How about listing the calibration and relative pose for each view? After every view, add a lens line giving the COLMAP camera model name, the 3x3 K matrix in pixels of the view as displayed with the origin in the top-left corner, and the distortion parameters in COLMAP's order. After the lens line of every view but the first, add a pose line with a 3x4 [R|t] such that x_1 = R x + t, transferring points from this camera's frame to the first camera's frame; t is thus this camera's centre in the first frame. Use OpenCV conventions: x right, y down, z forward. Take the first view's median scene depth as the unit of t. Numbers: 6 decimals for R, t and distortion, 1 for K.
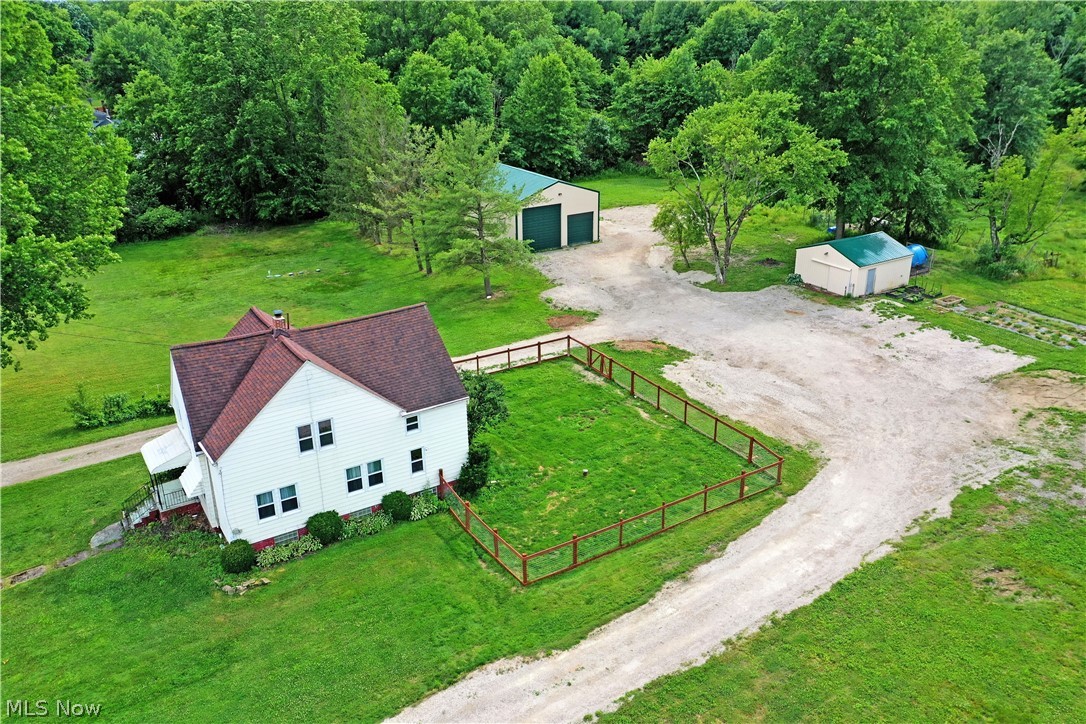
lens RADIAL K [[860.5, 0, 540.0], [0, 860.5, 362.5], [0, 0, 1]] dist [0.010856, 0.000974]
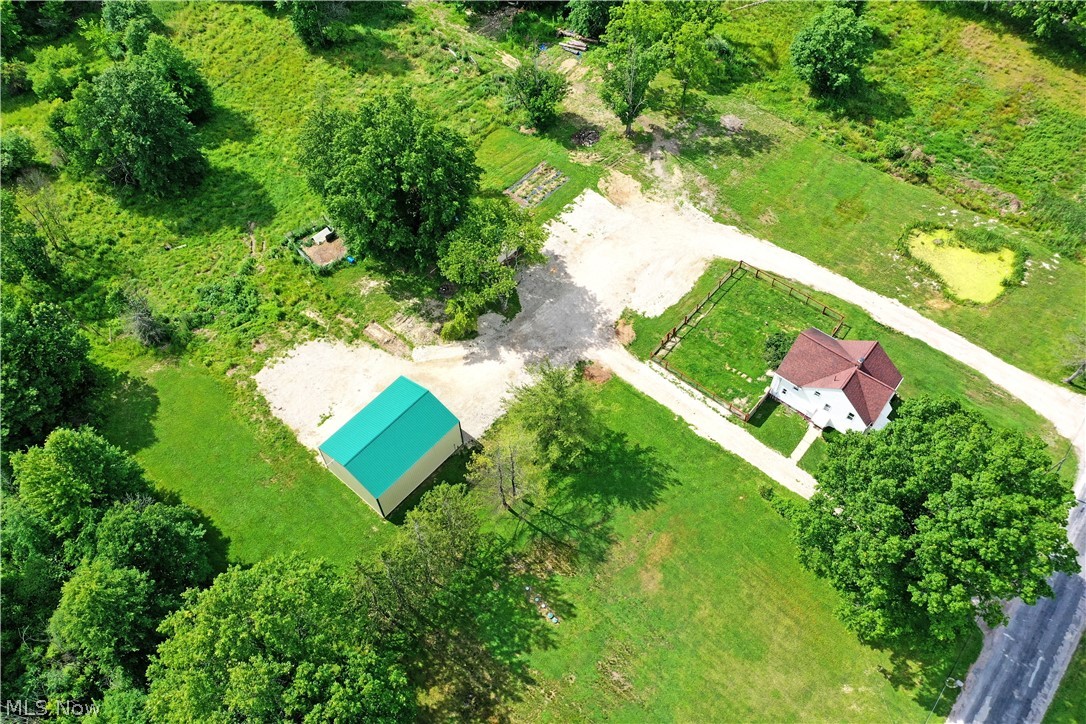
lens RADIAL K [[860.5, 0, 544.2], [0, 860.5, 362.4], [0, 0, 1]] dist [0.010856, 0.000974]
pose [[-0.314743, -0.765006, 0.561874, -1.230762], [0.381371, 0.440152, 0.812910, -2.091417], [-0.869191, 0.470140, 0.153216, 1.235535]]
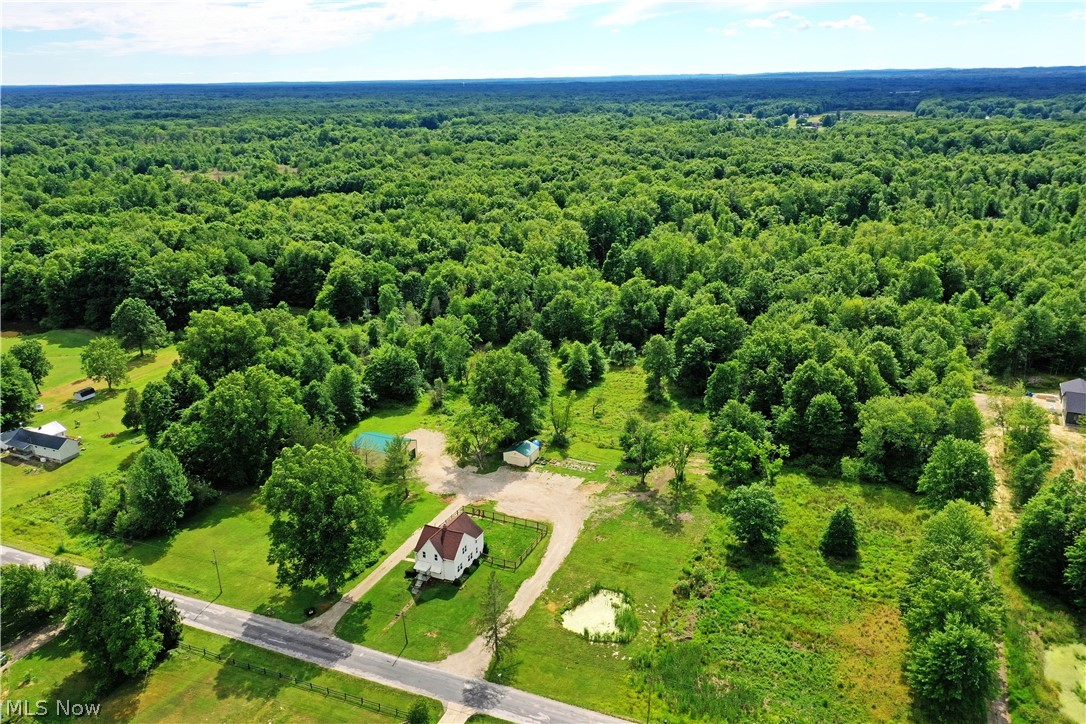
lens RADIAL K [[860.5, 0, 544.9], [0, 860.5, 358.2], [0, 0, 1]] dist [0.010856, 0.000974]
pose [[0.827699, -0.168081, 0.535409, -1.744159], [0.213648, 0.976623, -0.023691, -0.557363], [-0.518911, 0.133998, 0.844261, -2.500056]]
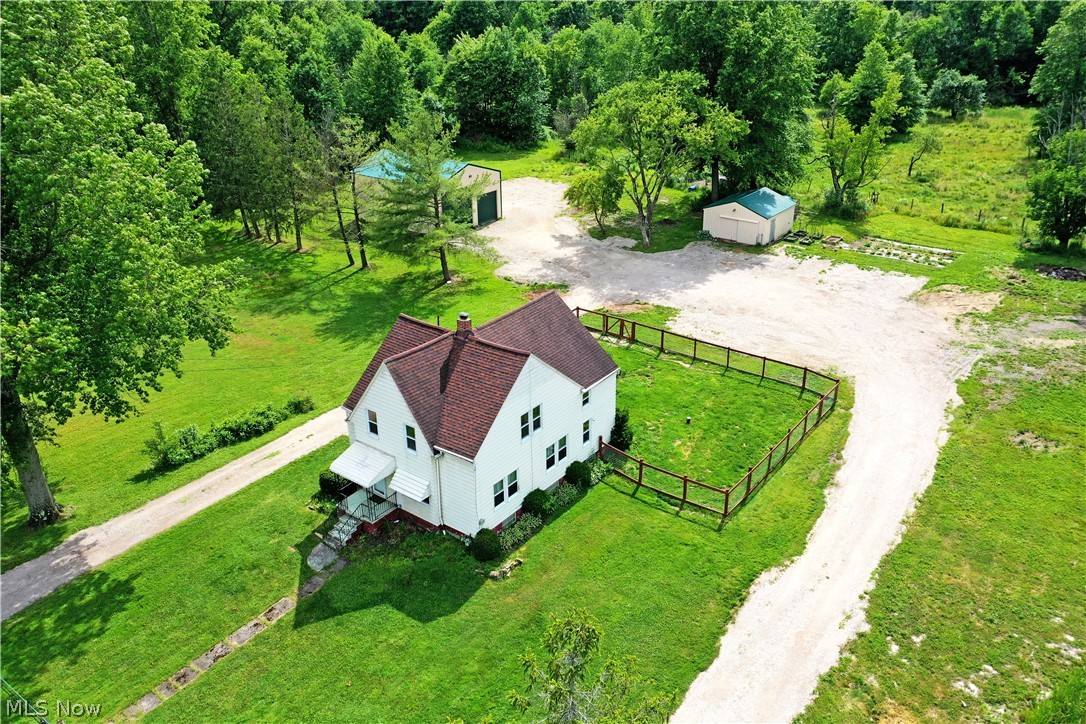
lens RADIAL K [[860.5, 0, 540.5], [0, 860.5, 360.7], [0, 0, 1]] dist [0.010856, 0.000974]
pose [[0.936477, -0.147213, 0.318339, -0.490796], [0.136213, 0.989057, 0.056676, -0.042729], [-0.323199, -0.009714, 0.946281, -0.024630]]
